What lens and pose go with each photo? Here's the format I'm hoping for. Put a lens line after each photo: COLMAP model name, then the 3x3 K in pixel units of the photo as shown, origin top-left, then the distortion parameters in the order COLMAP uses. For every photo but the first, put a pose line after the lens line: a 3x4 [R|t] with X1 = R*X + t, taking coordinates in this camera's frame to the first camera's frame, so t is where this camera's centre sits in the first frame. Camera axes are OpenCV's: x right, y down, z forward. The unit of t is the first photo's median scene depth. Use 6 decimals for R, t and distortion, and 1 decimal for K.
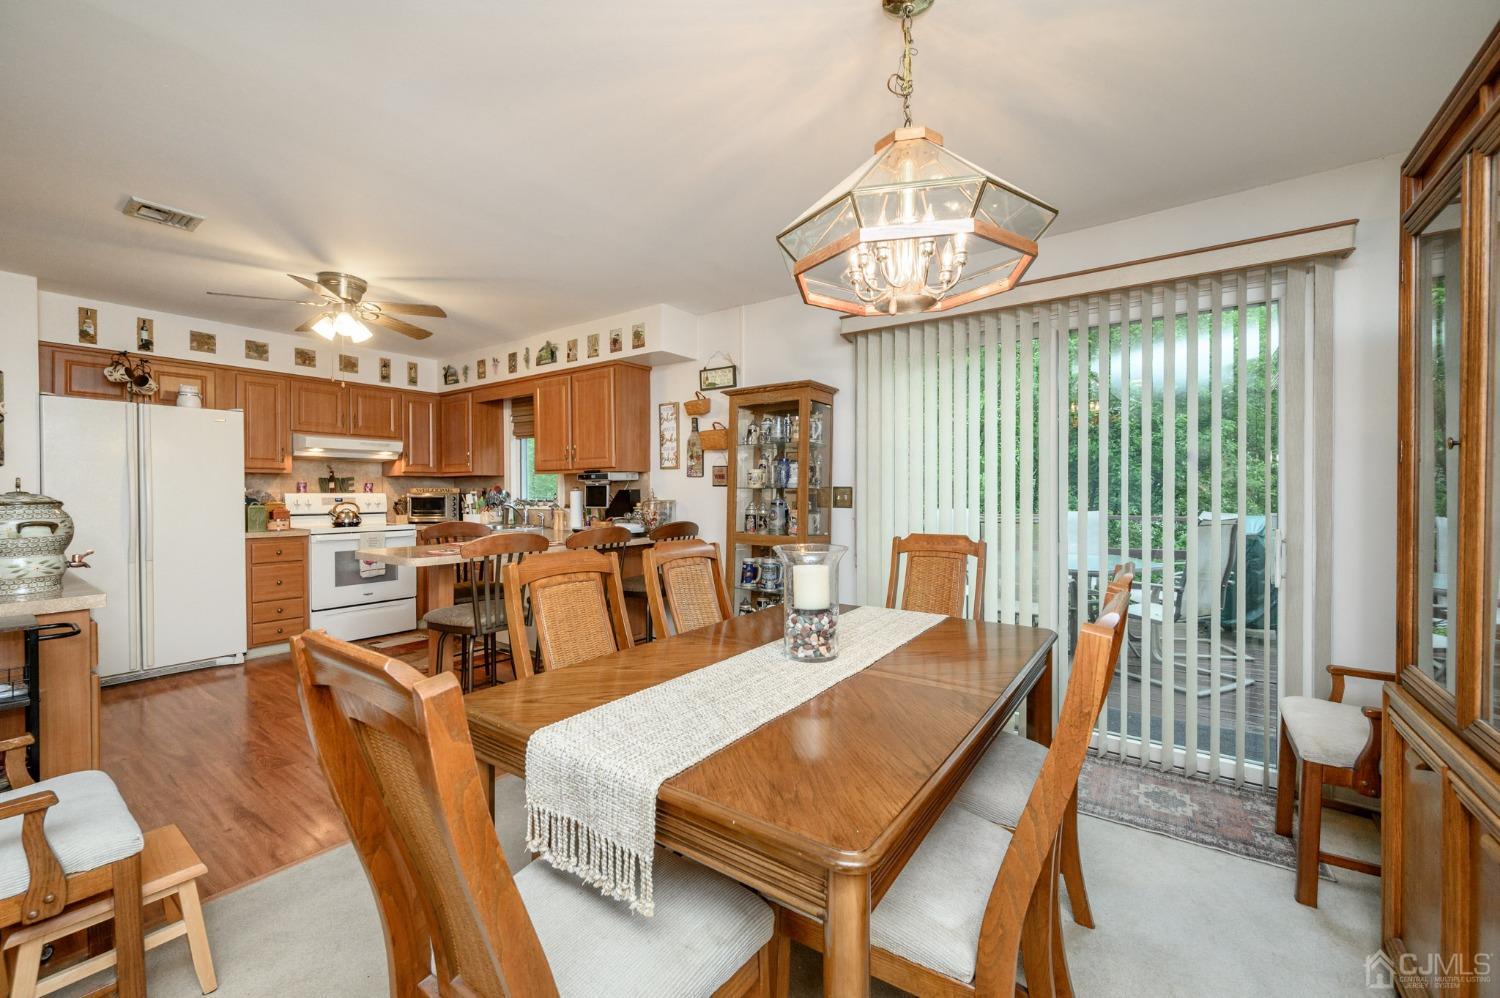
lens RADIAL K [[590.1, 0, 752.0], [0, 590.1, 495.8], [0, 0, 1]] dist [-0.001248, 0.000438]
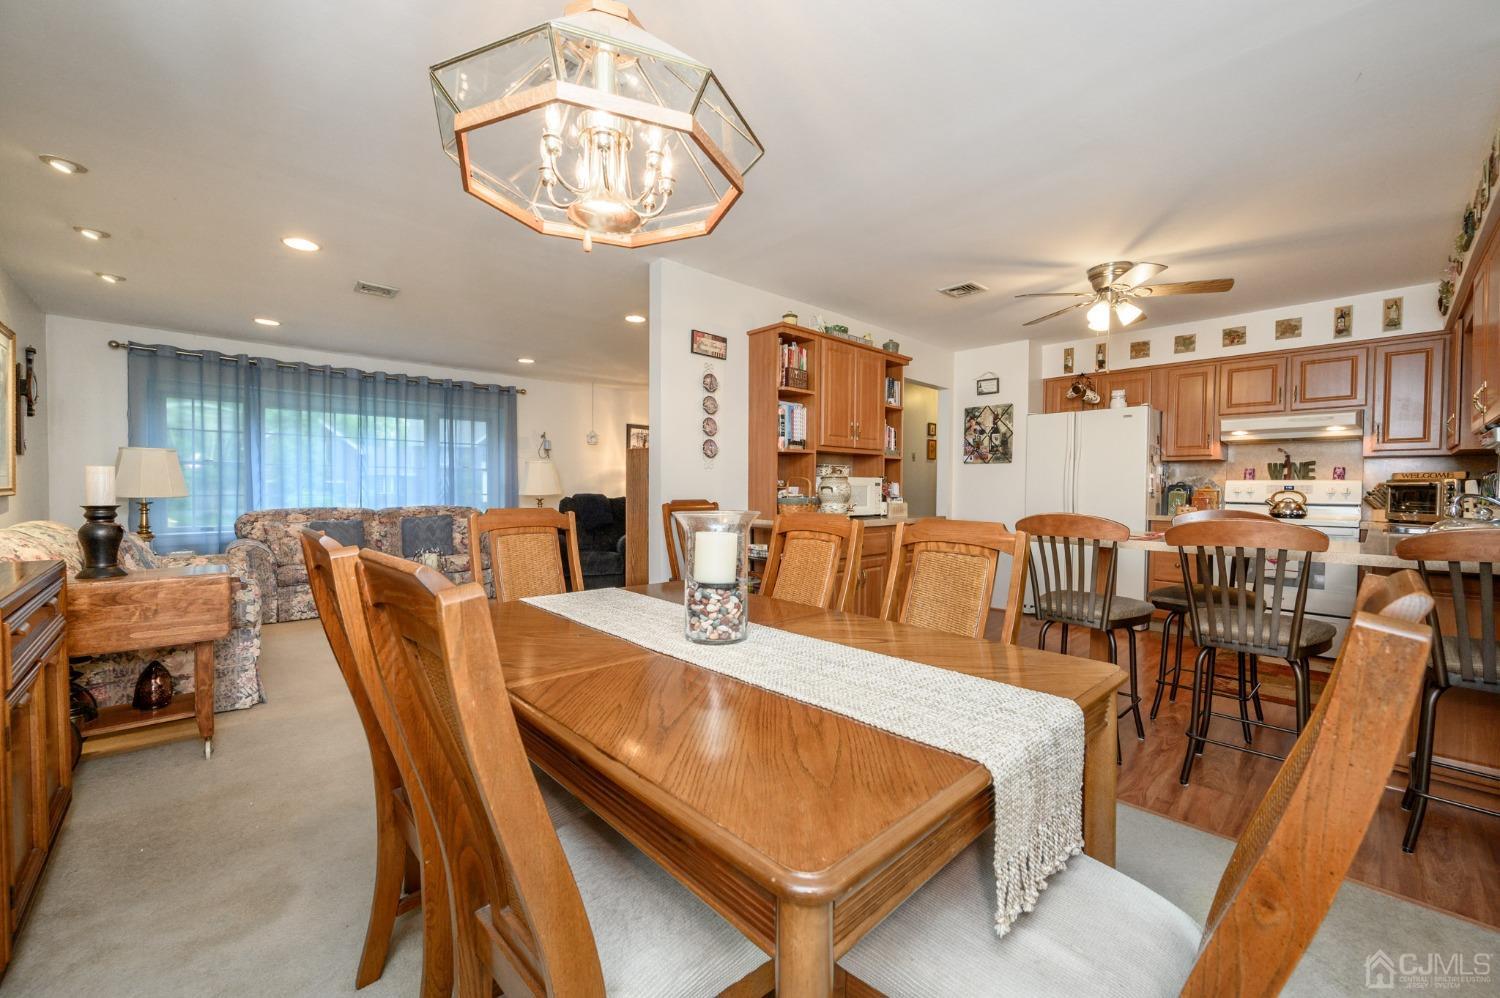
lens RADIAL K [[590.1, 0, 751.0], [0, 590.1, 498.6], [0, 0, 1]] dist [-0.001248, 0.000438]
pose [[-0.194871, 0.019871, -0.980628, 0.348563], [-0.015417, 0.999609, 0.023319, 0.016791], [0.980708, 0.019663, -0.194489, 0.457194]]
